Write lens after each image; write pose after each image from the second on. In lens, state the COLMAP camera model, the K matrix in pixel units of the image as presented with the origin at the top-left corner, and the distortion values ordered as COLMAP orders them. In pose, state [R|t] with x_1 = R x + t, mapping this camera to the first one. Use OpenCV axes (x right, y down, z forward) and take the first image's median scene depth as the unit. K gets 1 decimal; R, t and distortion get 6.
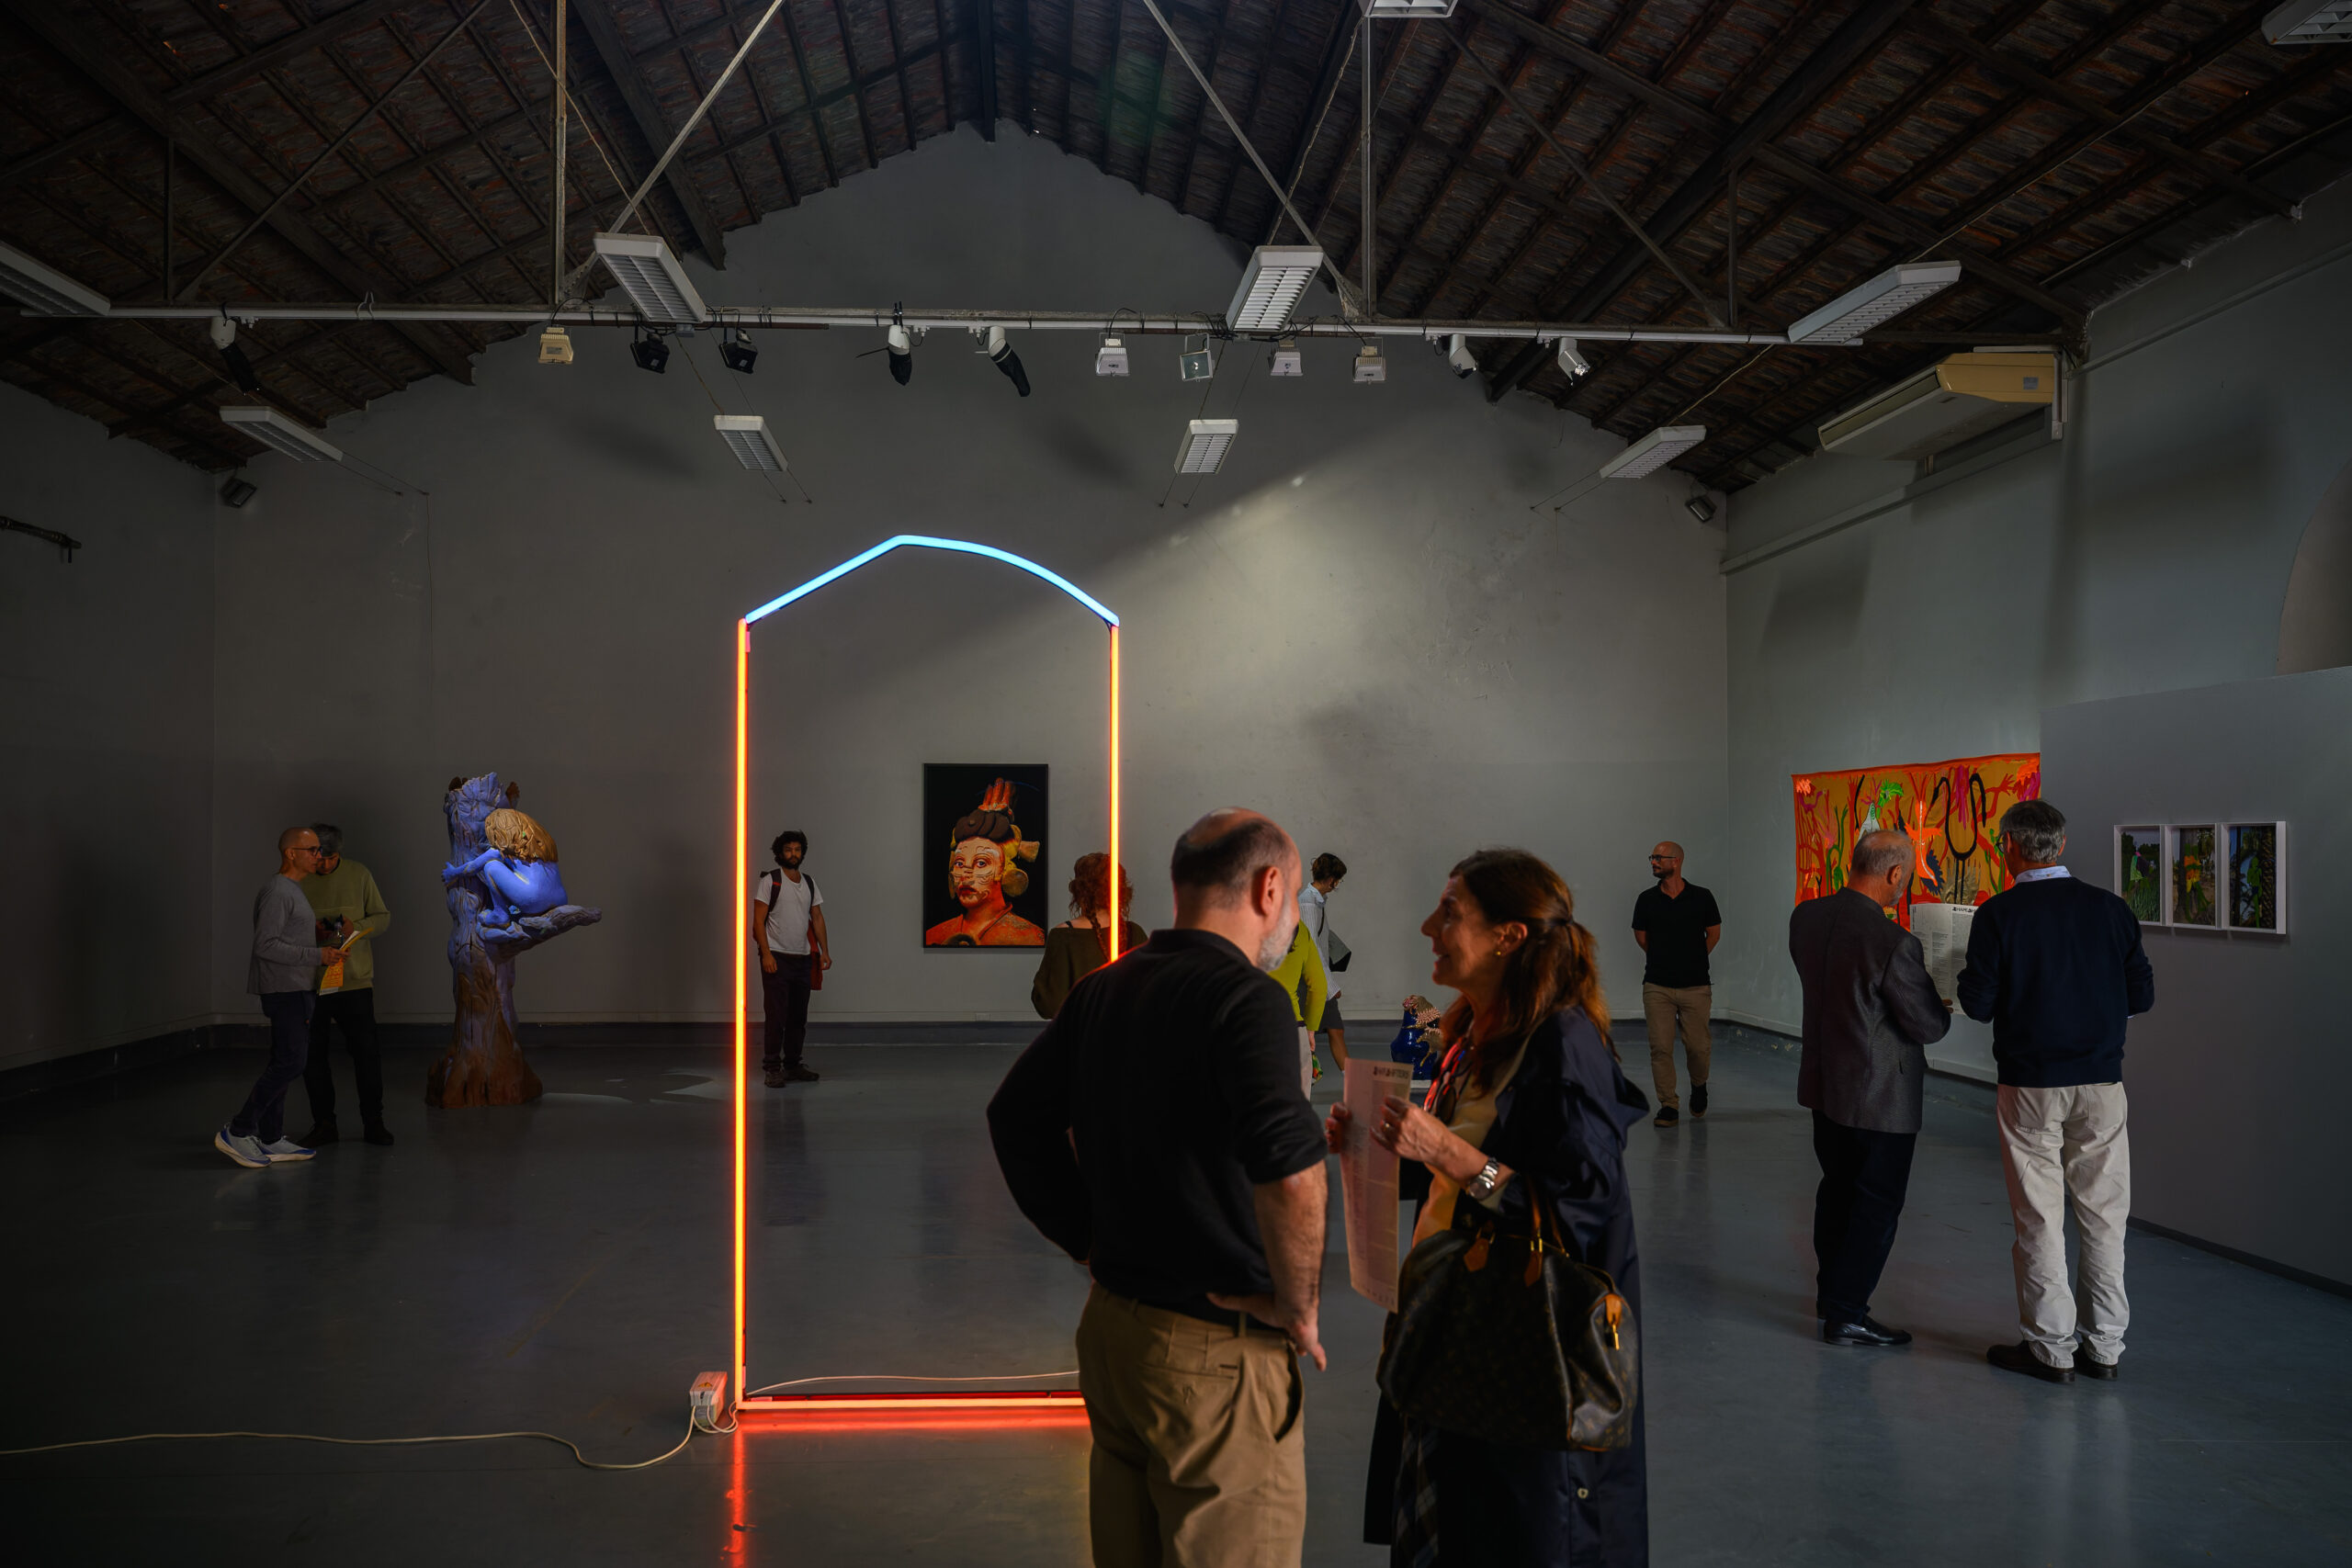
lens RADIAL K [[1856.1, 0, 1122.3], [0, 1856.1, 819.2], [0, 0, 1]] dist [0.007815, 0.004505]
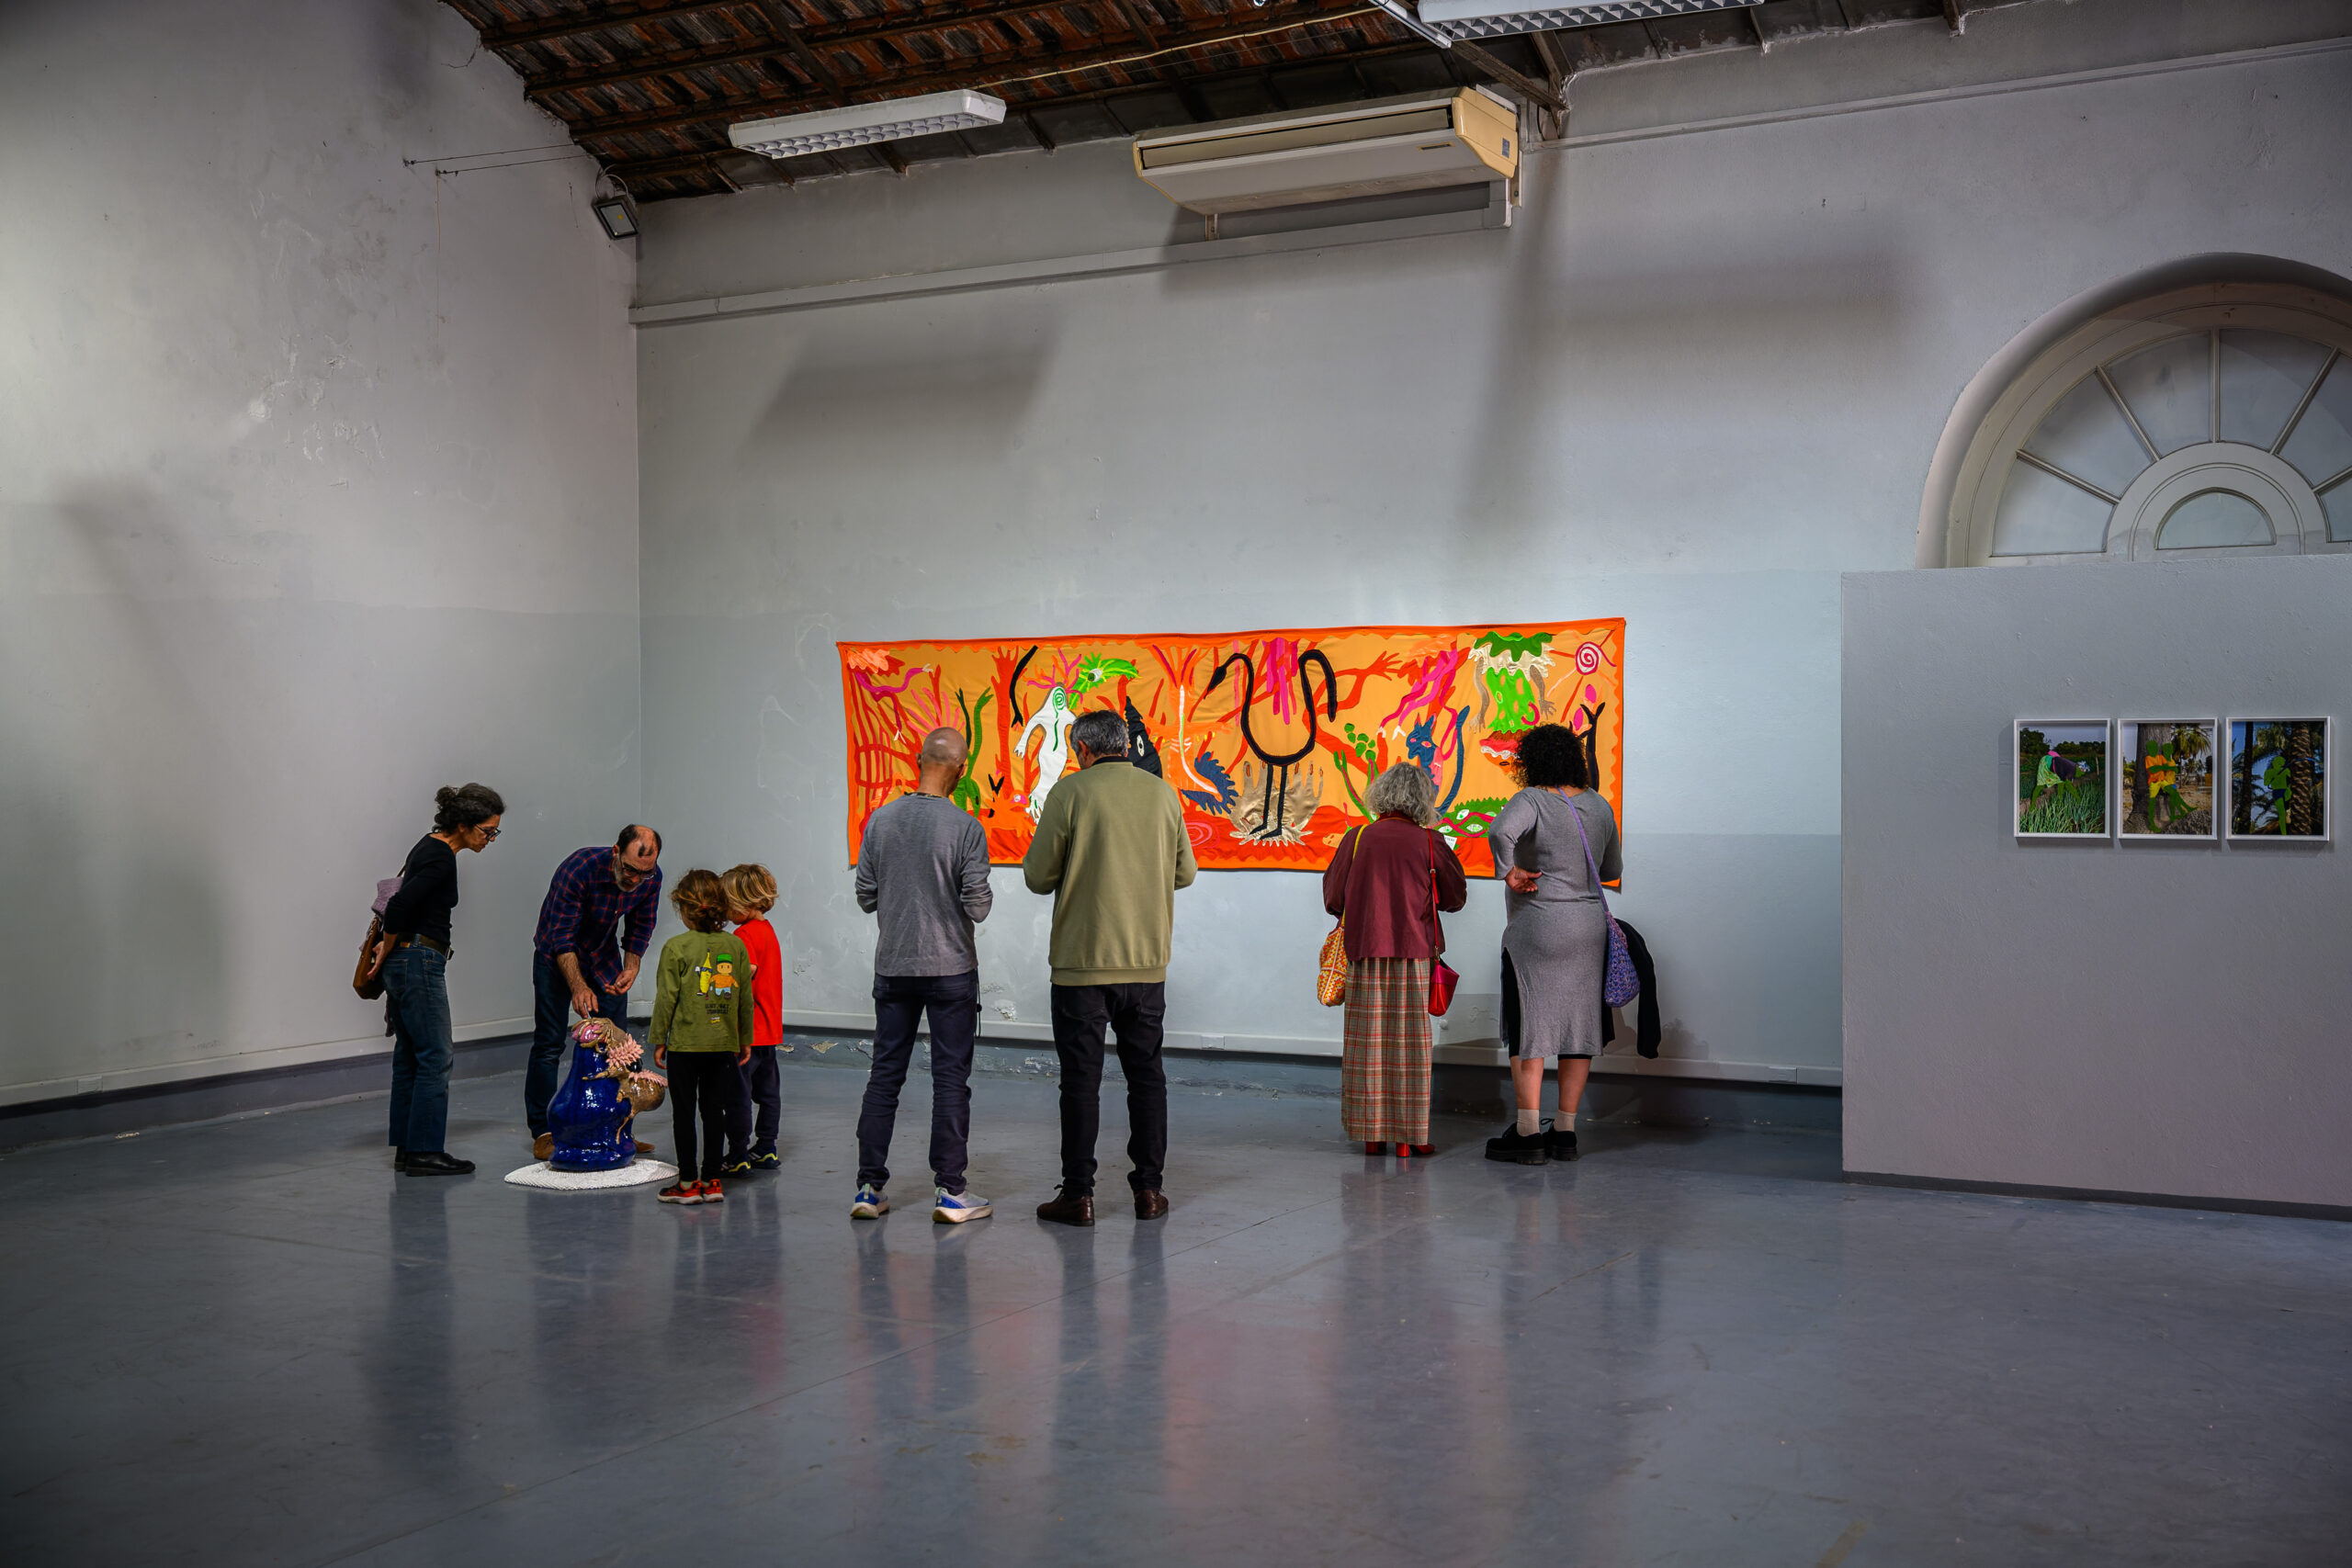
lens RADIAL K [[2544.9, 0, 1185.8], [0, 2544.9, 787.3], [0, 0, 1]] dist [0.022772, 0.000000]
pose [[0.520883, -0.016262, 0.853473, -0.447009], [-0.008693, 0.999666, 0.024354, 0.006270], [-0.853584, -0.020105, 0.520567, 0.508197]]
